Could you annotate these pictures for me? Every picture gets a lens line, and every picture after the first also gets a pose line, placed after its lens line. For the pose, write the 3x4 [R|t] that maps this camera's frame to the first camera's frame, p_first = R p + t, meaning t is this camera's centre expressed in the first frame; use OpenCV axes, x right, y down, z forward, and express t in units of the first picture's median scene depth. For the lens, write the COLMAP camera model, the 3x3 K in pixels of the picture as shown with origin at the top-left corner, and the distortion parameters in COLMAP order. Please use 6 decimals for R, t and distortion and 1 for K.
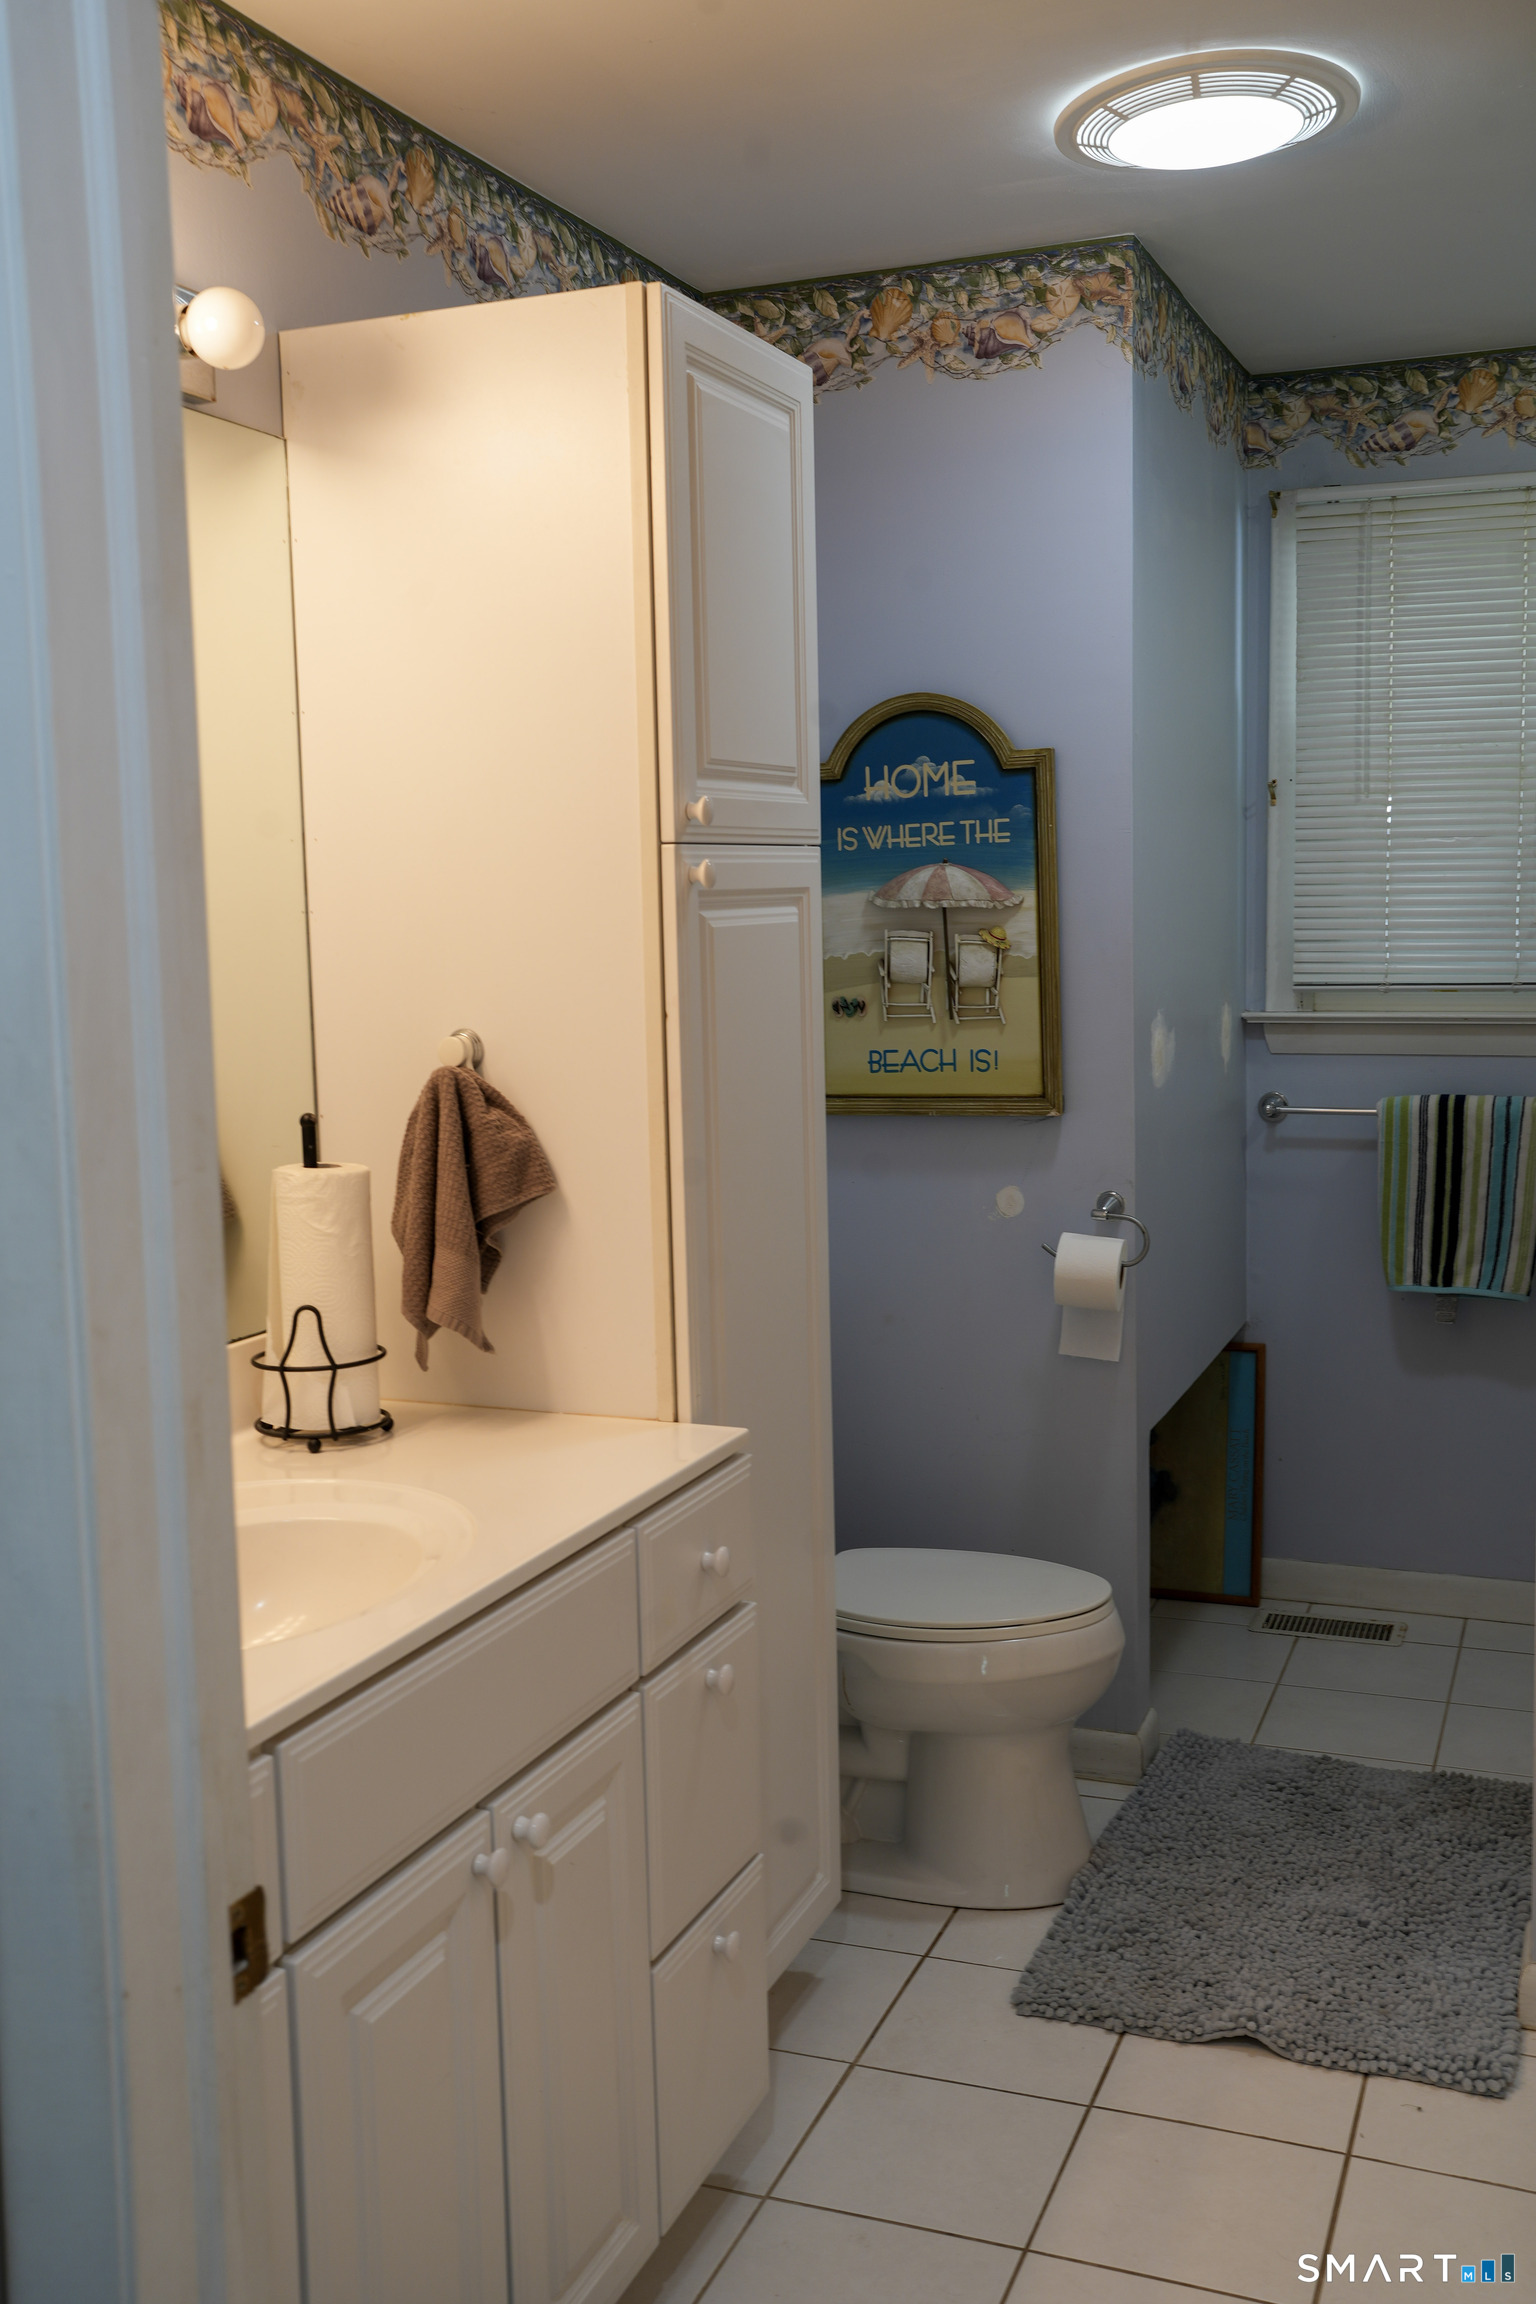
lens RADIAL K [[2313.7, 0, 770.3], [0, 2313.7, 1104.7], [0, 0, 1]] dist [-0.012056, 0.286174]
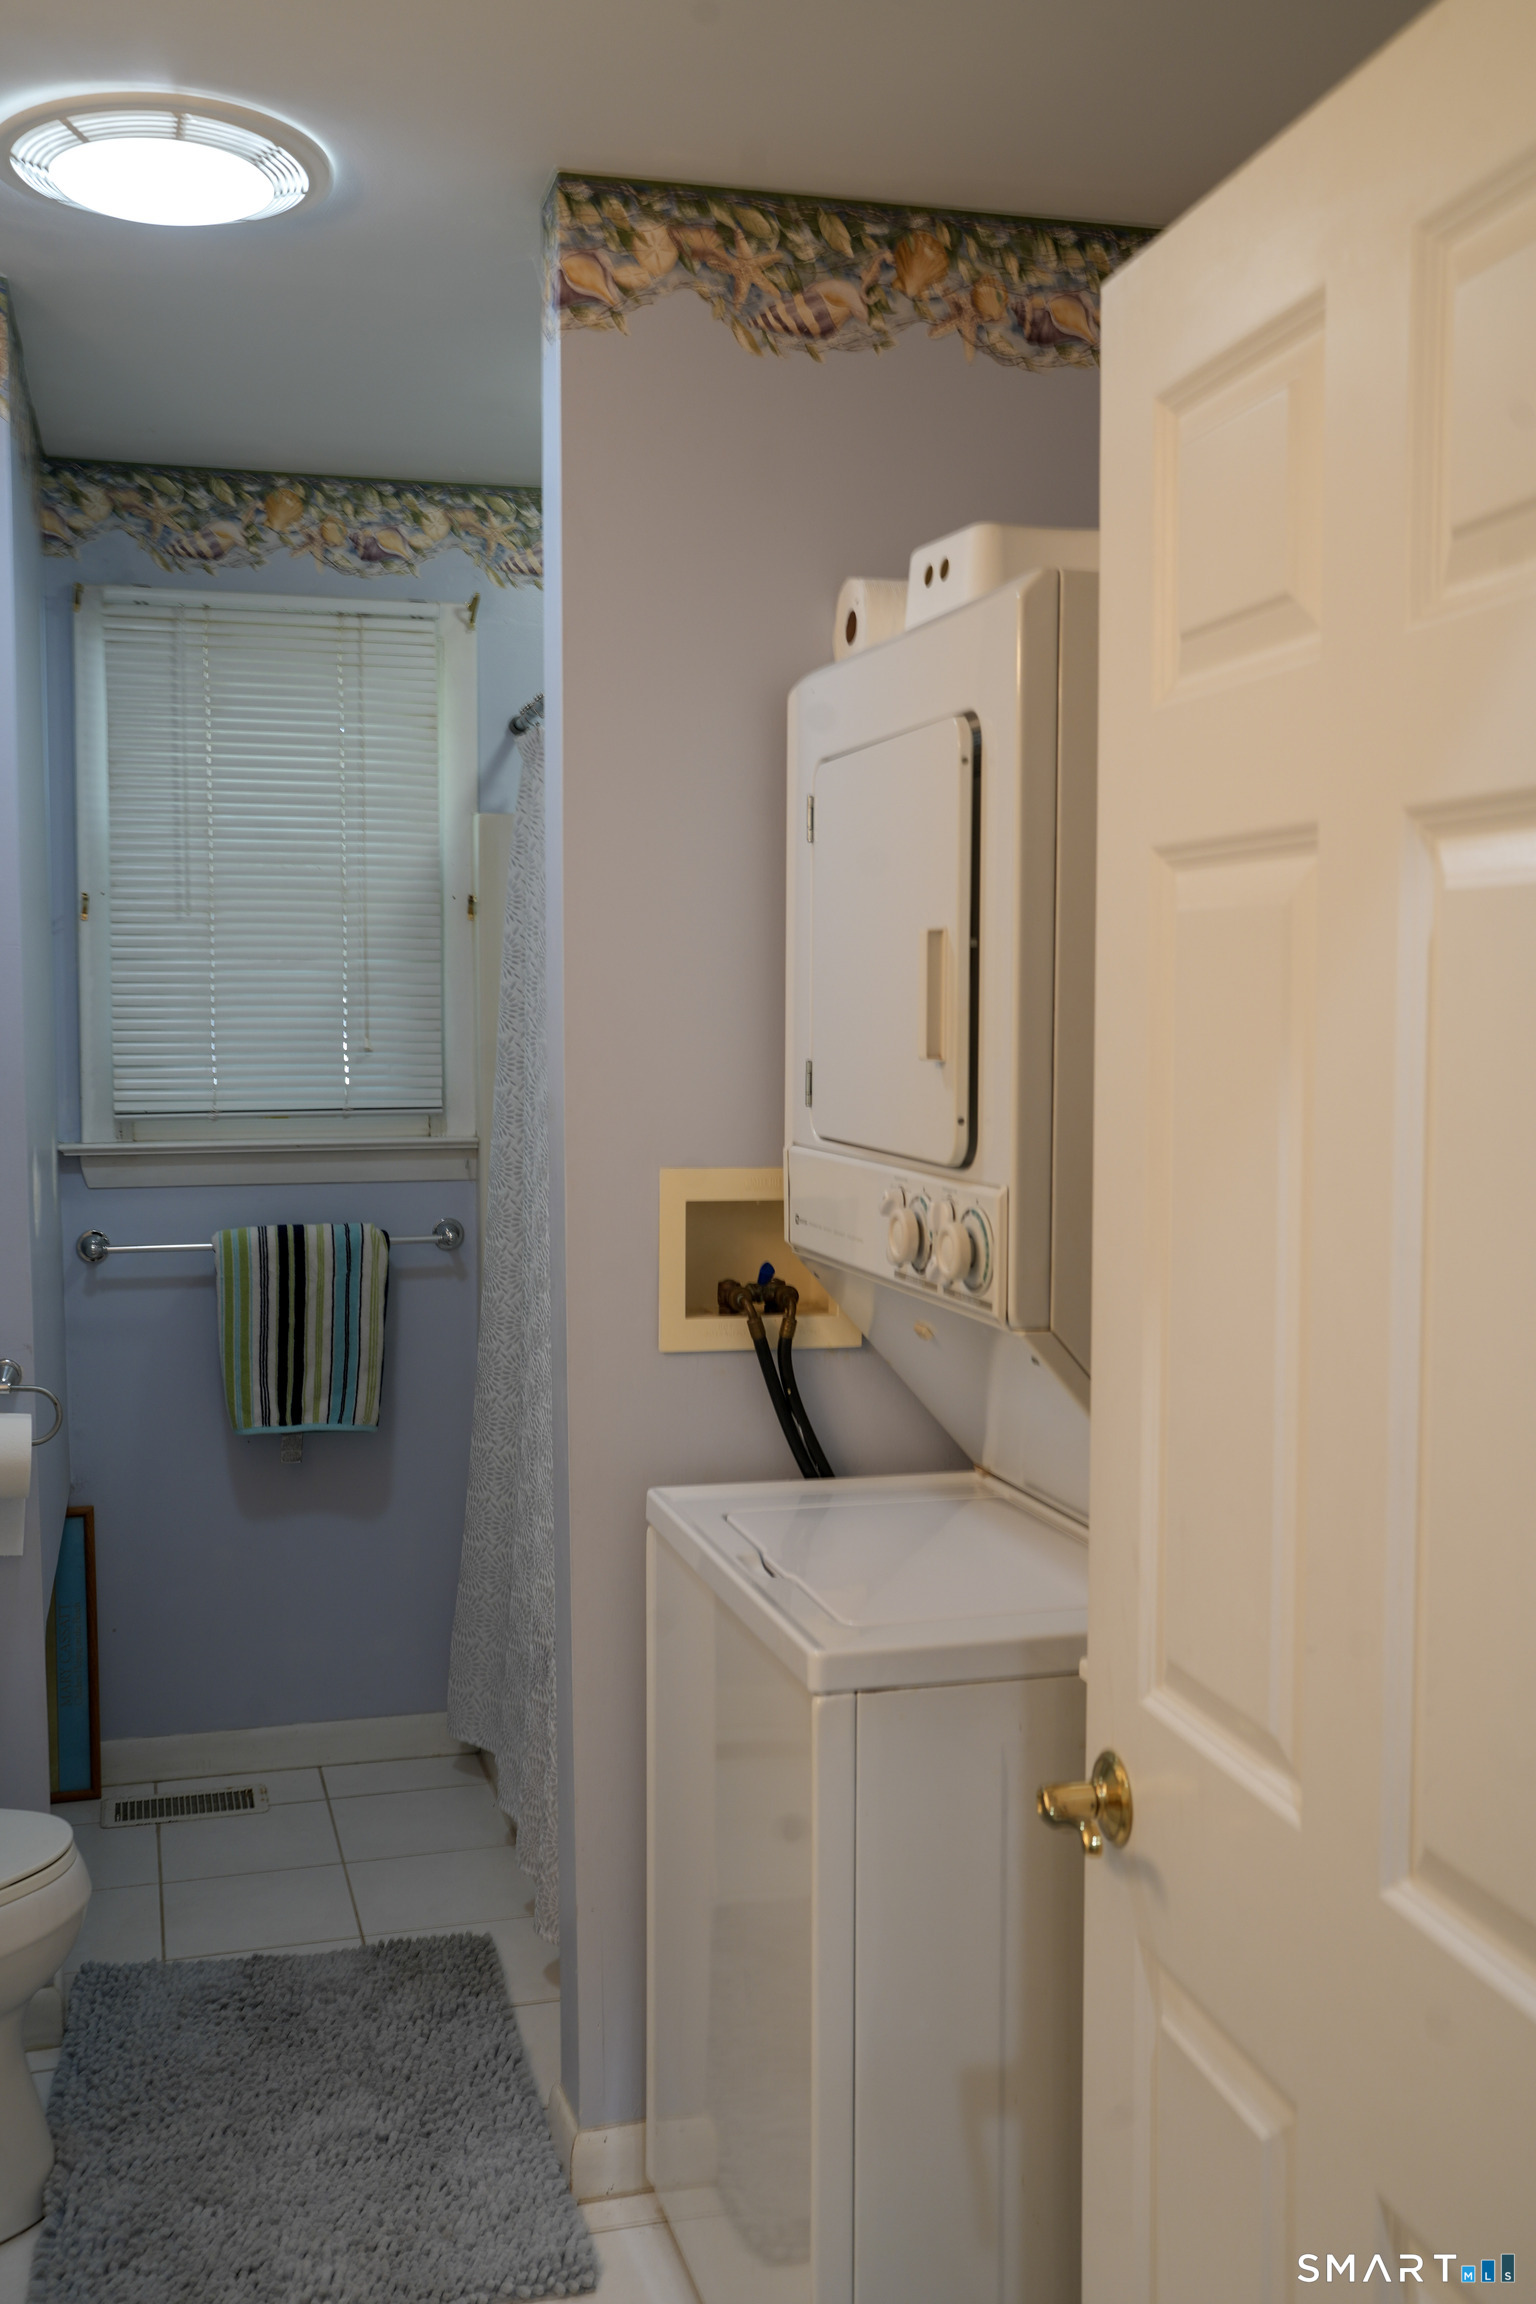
lens RADIAL K [[2269.0, 0, 769.0], [0, 2269.0, 1117.9], [0, 0, 1]] dist [-0.023510, 0.168825]
pose [[0.804858, -0.019698, 0.593141, -0.105542], [0.044600, 0.998630, -0.027355, -0.014171], [-0.591789, 0.048471, 0.804634, 0.119079]]
